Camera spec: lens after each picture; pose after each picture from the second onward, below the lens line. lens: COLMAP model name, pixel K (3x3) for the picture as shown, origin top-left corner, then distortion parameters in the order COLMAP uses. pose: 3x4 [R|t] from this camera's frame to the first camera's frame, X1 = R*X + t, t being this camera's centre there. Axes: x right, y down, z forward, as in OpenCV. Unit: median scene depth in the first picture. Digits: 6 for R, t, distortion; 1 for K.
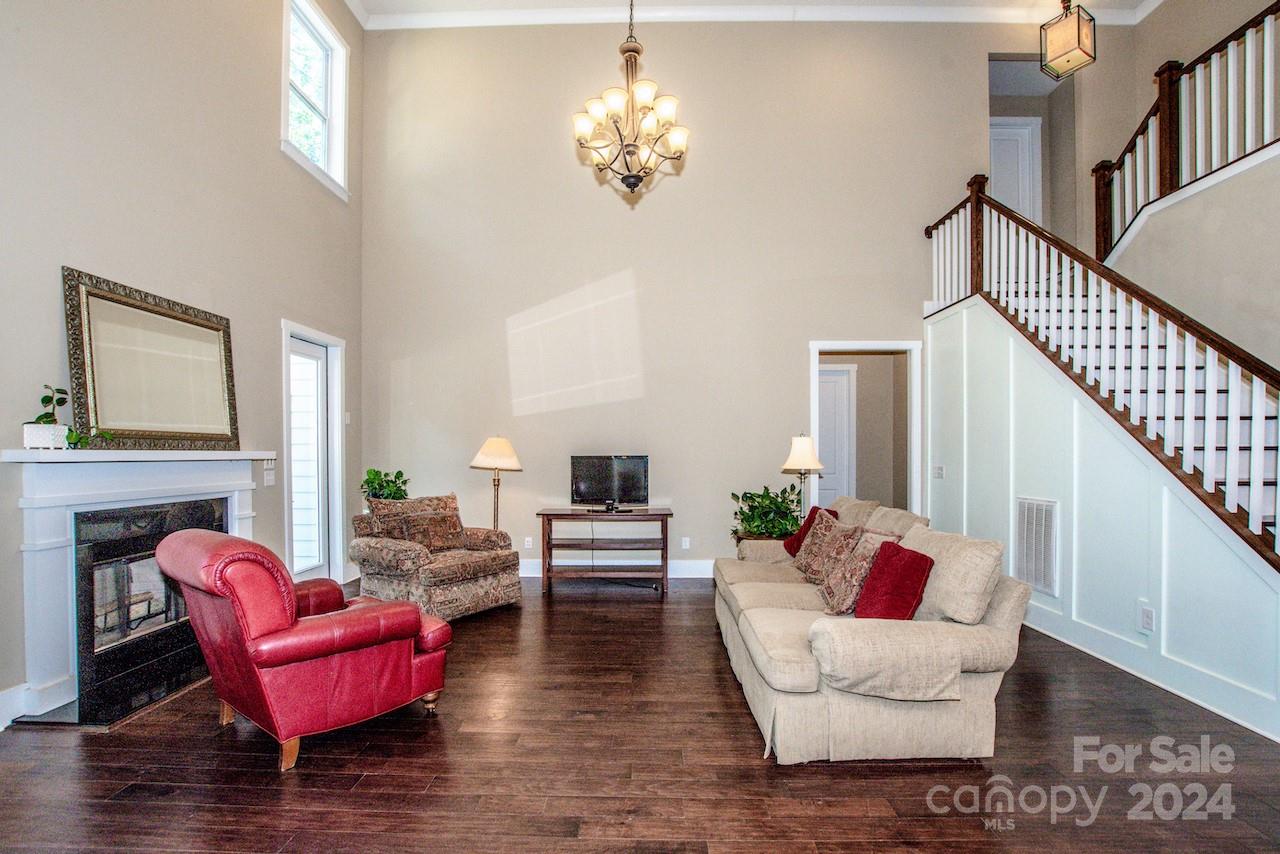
lens RADIAL K [[584.1, 0, 640.0], [0, 584.1, 427.0], [0, 0, 1]] dist [-0.003486, -0.000353]
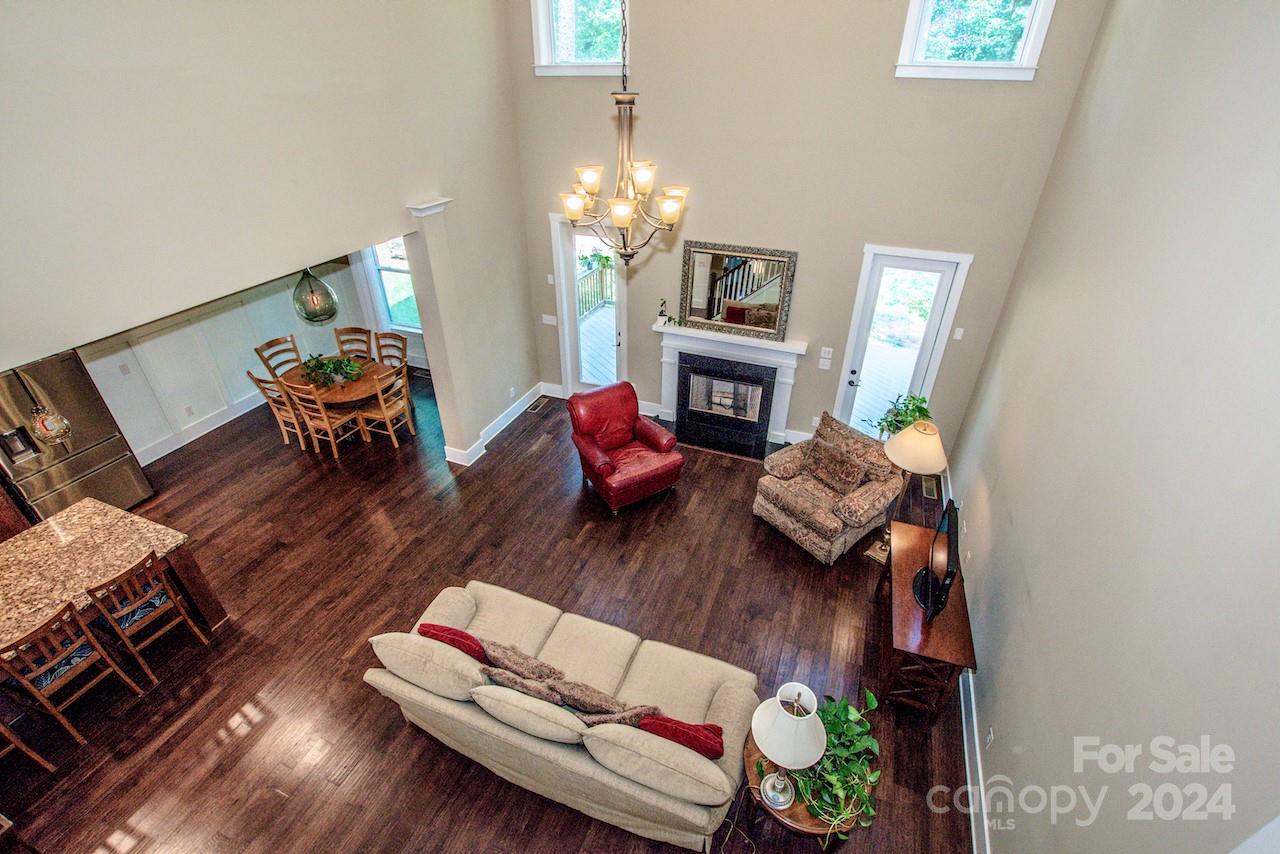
lens RADIAL K [[584.1, 0, 640.0], [0, 584.1, 427.0], [0, 0, 1]] dist [-0.003486, -0.000353]
pose [[-0.345026, 0.498863, -0.795043, 0.920537], [0.033123, 0.853002, 0.520855, -0.690668], [0.938009, 0.153374, -0.310832, 1.367324]]
